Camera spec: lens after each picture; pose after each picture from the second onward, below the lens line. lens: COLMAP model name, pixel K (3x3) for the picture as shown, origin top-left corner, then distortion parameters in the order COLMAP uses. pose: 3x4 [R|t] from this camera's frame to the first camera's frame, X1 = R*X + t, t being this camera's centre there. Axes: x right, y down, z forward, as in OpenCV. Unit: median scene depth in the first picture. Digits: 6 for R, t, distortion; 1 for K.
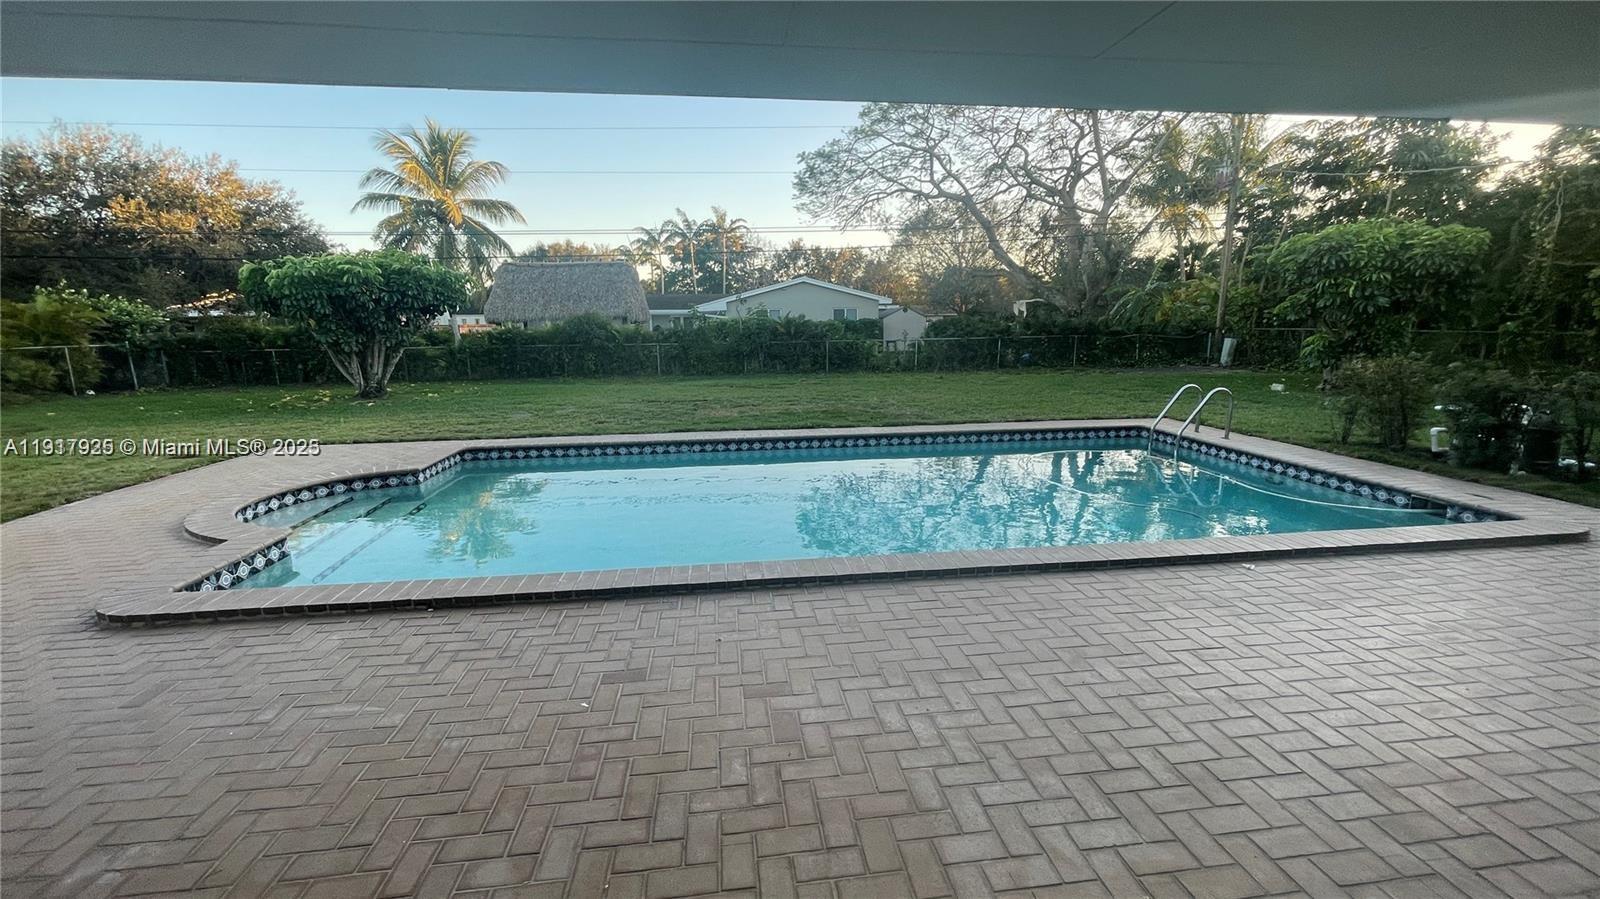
lens RADIAL K [[648.3, 0, 792.9], [0, 648.3, 448.2], [0, 0, 1]] dist [0.000702, 0.000008]
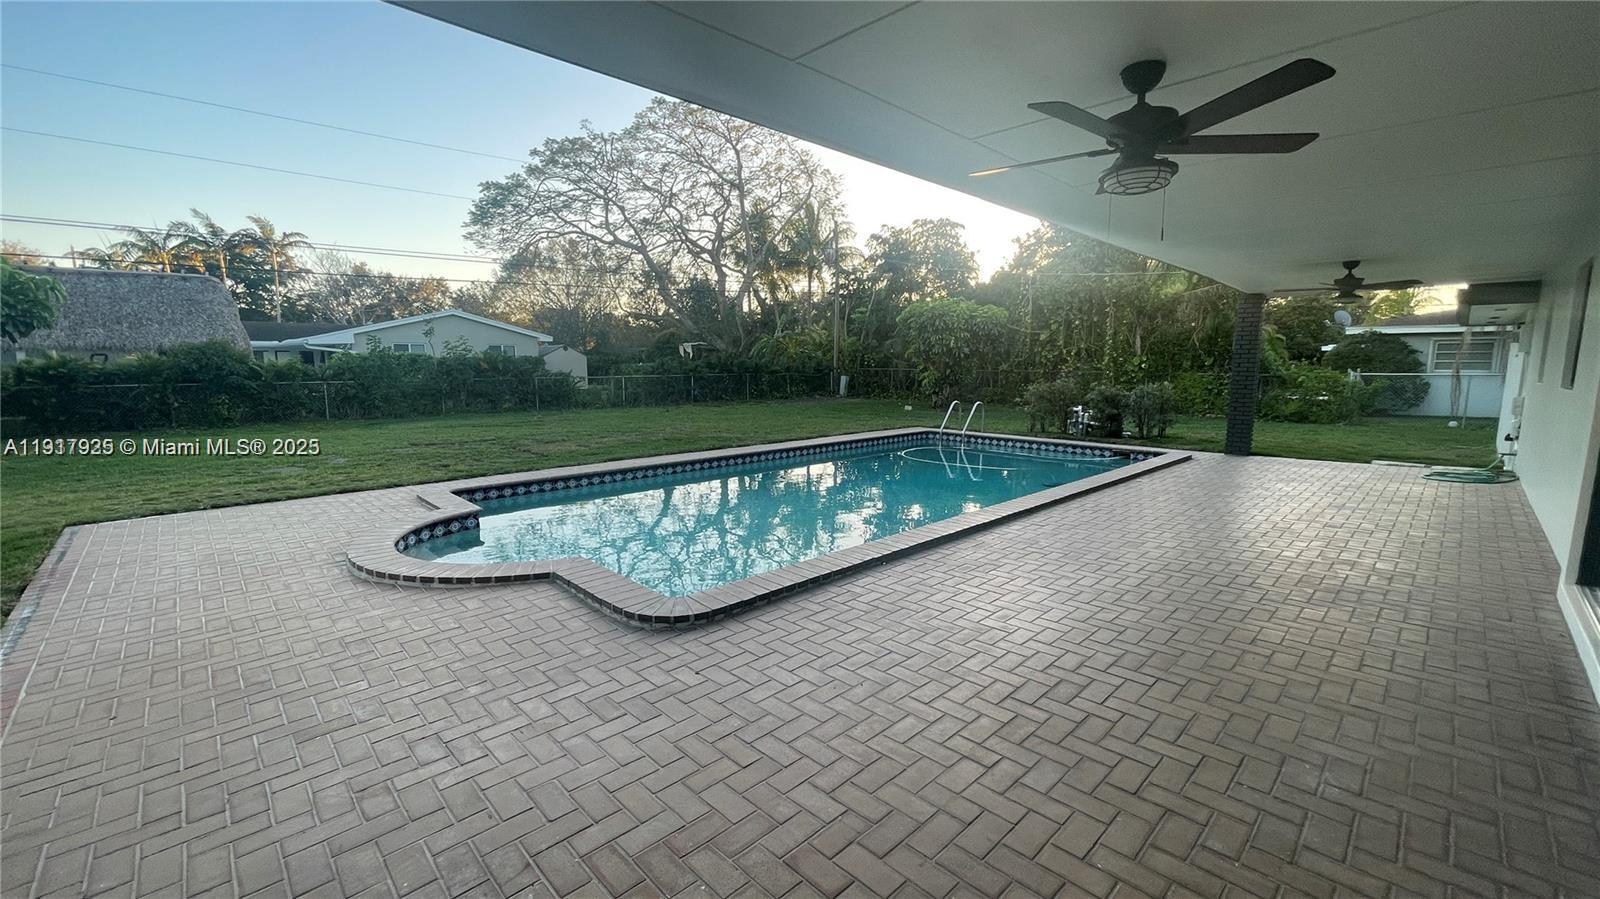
lens RADIAL K [[648.3, 0, 794.9], [0, 648.3, 450.4], [0, 0, 1]] dist [0.000702, 0.000008]
pose [[0.799299, -0.068802, 0.596983, -0.229679], [0.103776, 0.994303, -0.024352, 0.005366], [-0.591906, 0.081417, 0.801885, 0.005750]]
